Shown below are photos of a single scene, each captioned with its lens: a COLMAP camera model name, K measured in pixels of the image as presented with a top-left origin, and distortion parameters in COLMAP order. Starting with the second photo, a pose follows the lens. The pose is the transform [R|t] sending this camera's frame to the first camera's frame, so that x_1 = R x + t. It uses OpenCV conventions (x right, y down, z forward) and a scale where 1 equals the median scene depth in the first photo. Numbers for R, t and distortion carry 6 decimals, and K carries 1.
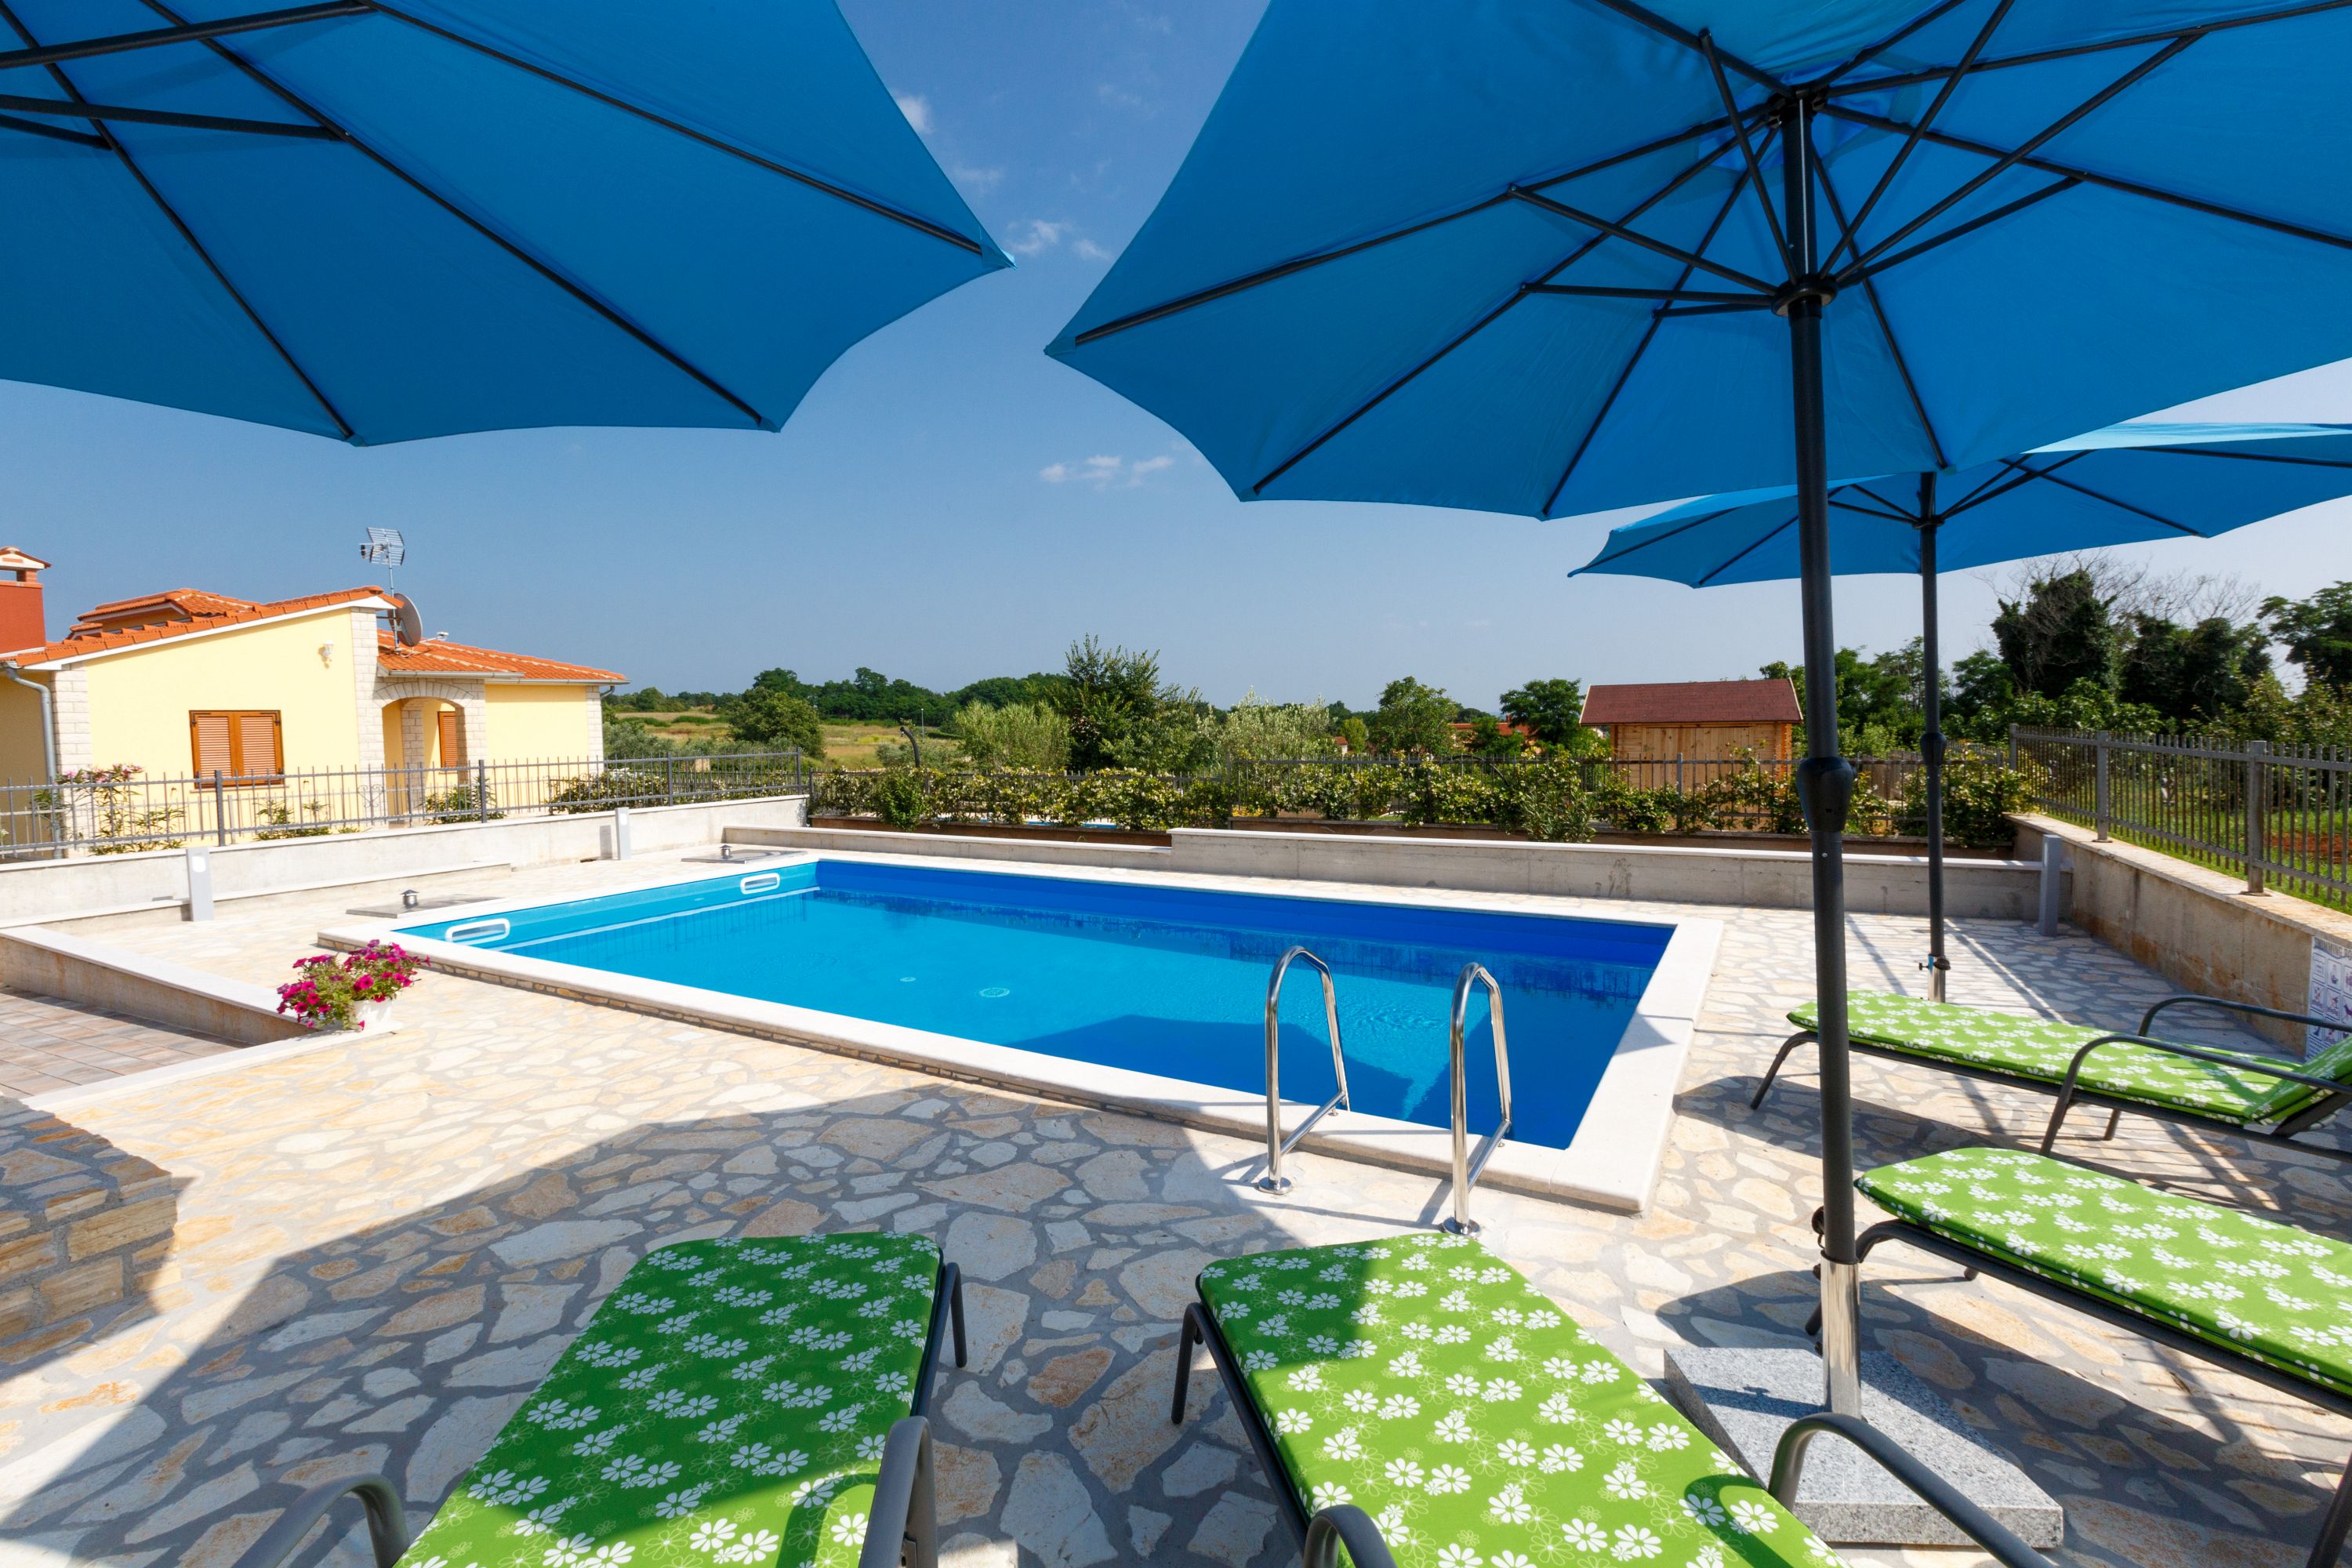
lens RADIAL K [[1040.4, 0, 1176.6], [0, 1040.4, 776.9], [0, 0, 1]] dist [-0.000033, -0.000177]
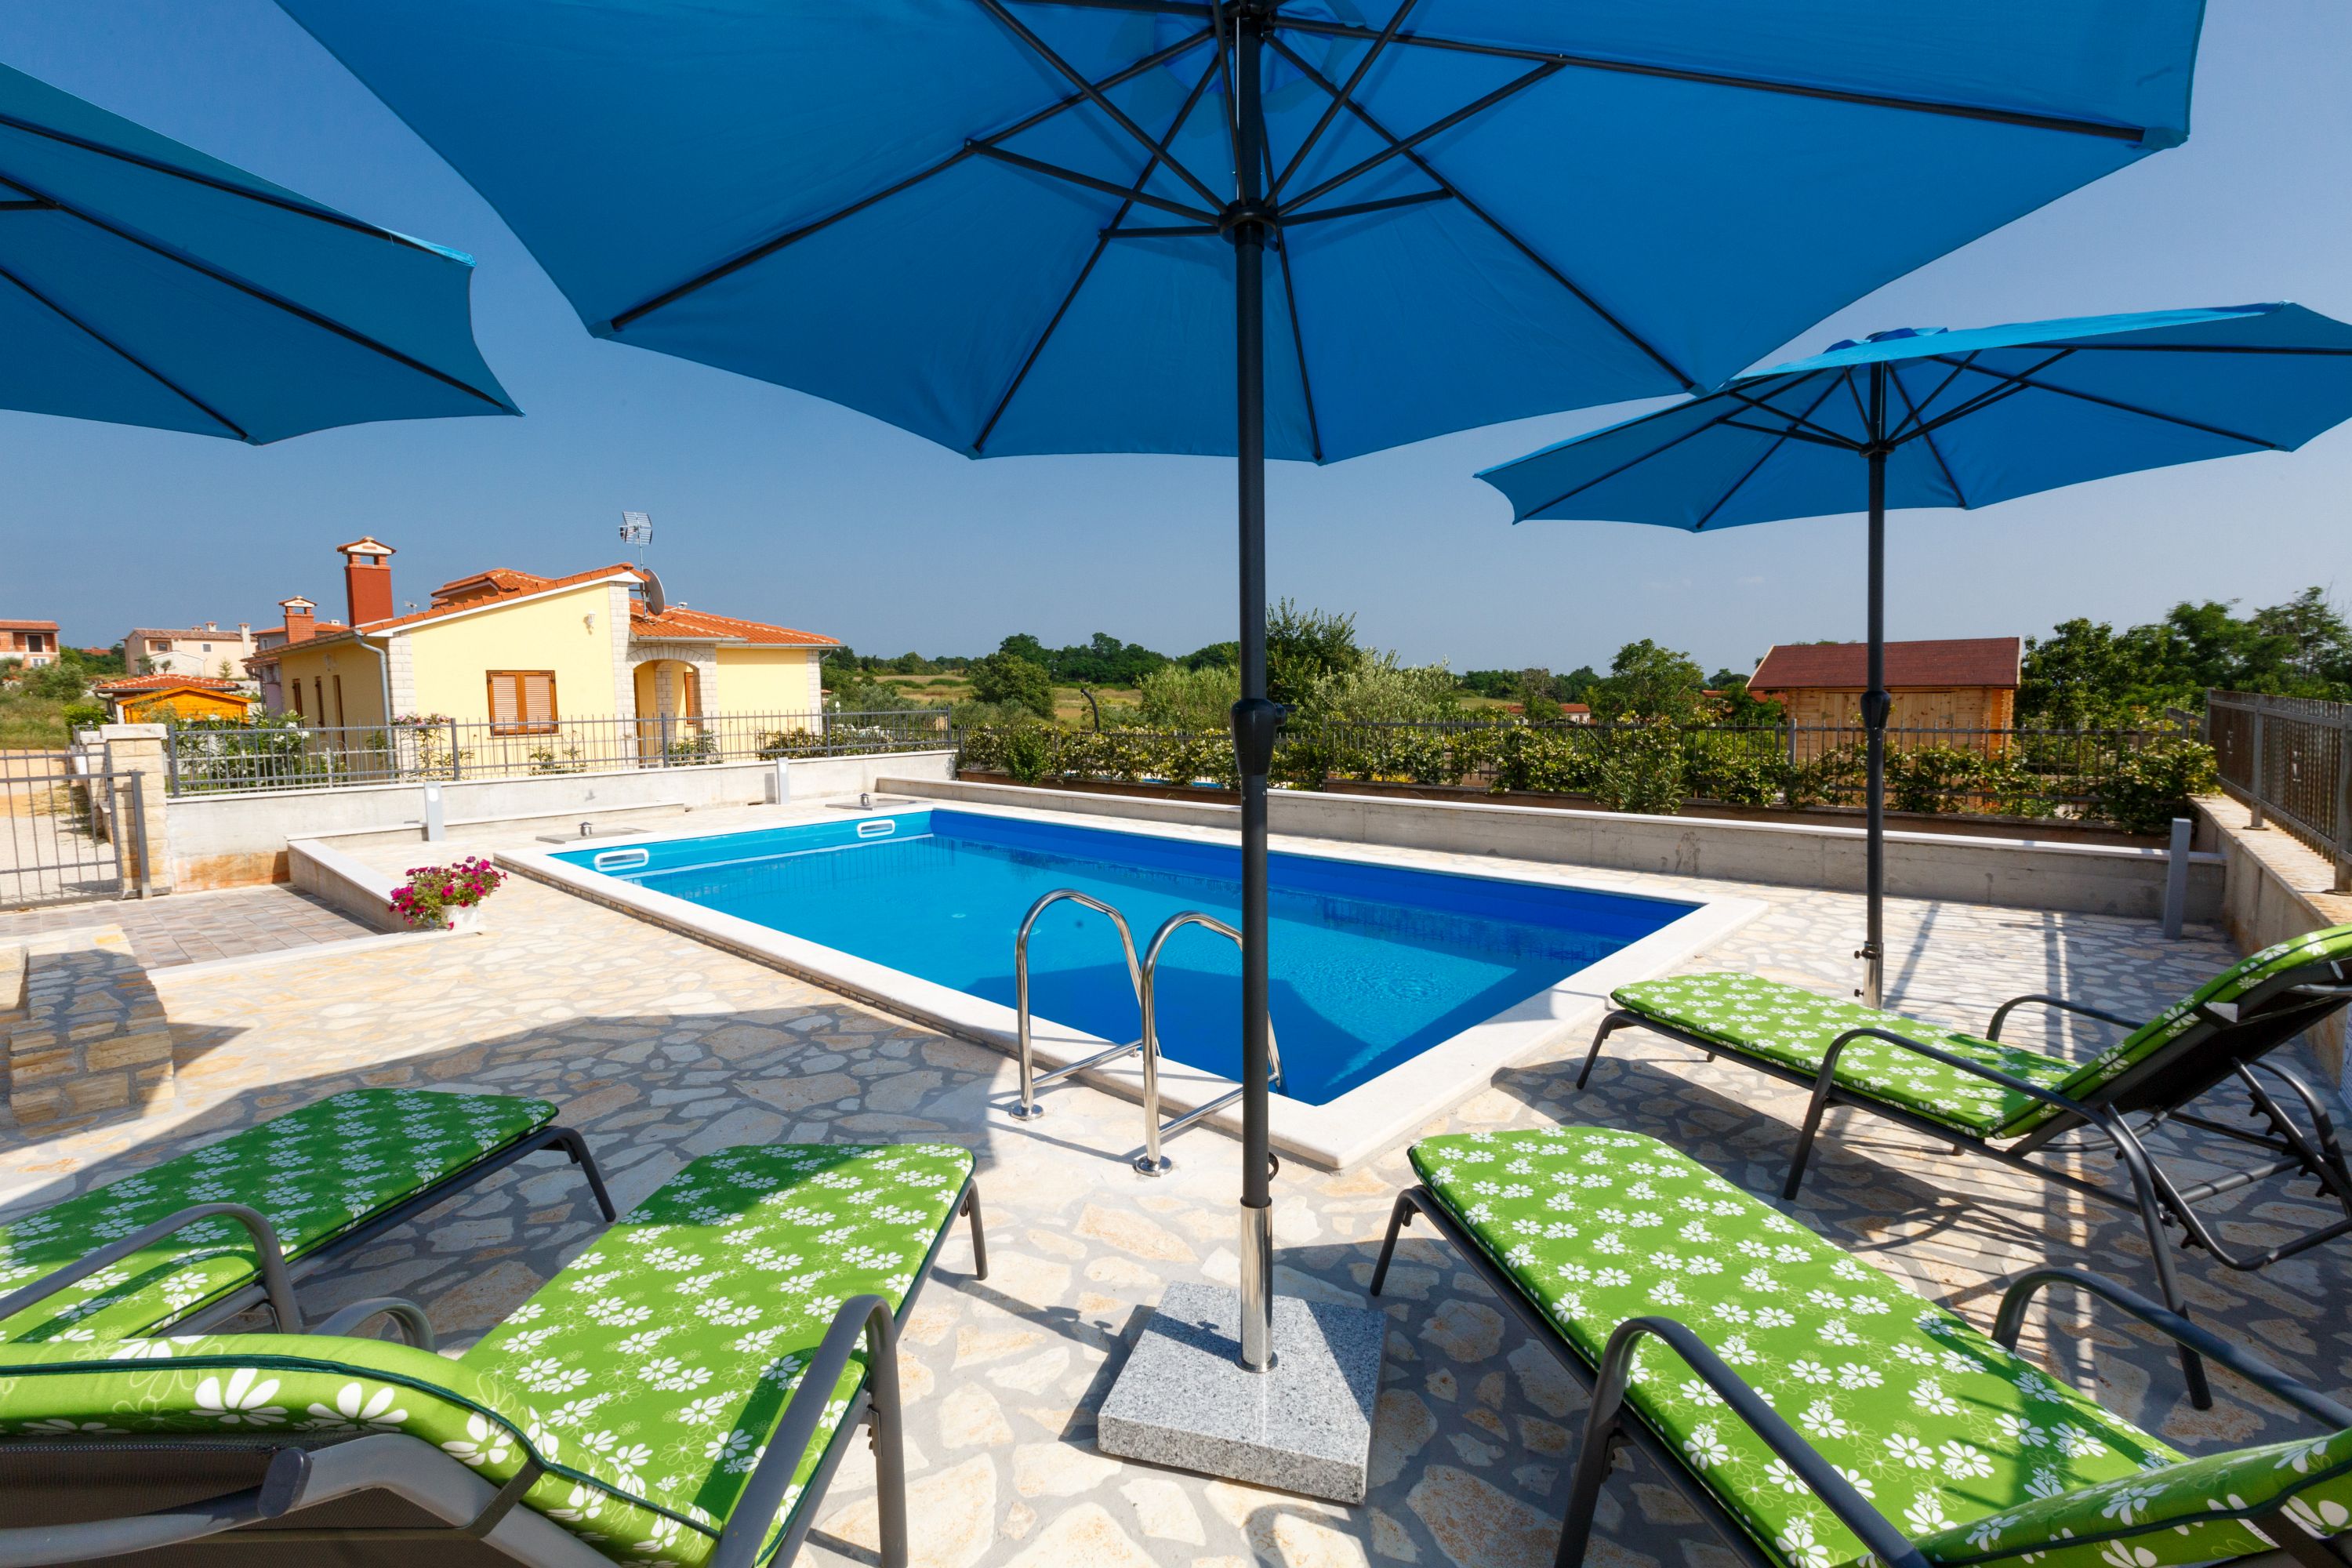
lens RADIAL K [[1040.4, 0, 1176.6], [0, 1040.4, 776.9], [0, 0, 1]] dist [-0.000033, -0.000177]
pose [[0.975278, 0.024692, -0.219597, 0.124460], [-0.017241, 0.999211, 0.035783, 0.003175], [0.220307, -0.031112, 0.974934, 0.003586]]
